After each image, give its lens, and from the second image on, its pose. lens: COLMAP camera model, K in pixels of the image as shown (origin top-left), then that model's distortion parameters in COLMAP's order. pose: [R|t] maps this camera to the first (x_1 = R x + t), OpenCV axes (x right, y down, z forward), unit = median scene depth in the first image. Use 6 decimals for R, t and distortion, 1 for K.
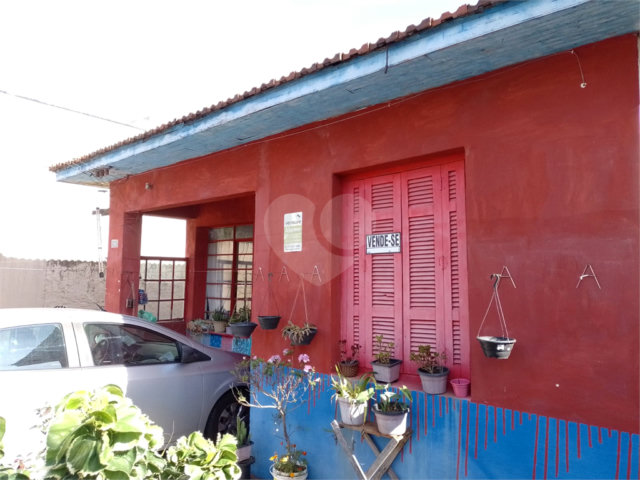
lens RADIAL K [[423.0, 0, 320.0], [0, 423.0, 240.0], [0, 0, 1]] dist [0.000755, -0.000819]
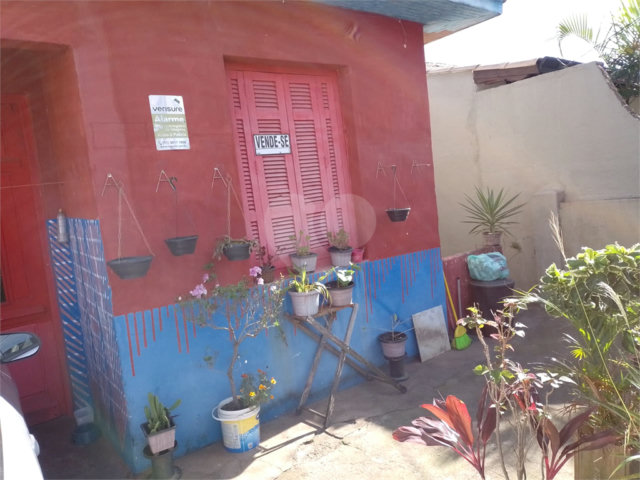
lens RADIAL K [[423.0, 0, 320.0], [0, 423.0, 240.0], [0, 0, 1]] dist [0.000755, -0.000819]
pose [[0.298204, -0.130328, 0.945563, -0.782835], [0.027233, 0.991393, 0.128056, 0.106500], [-0.954114, -0.012436, 0.299186, 0.596179]]
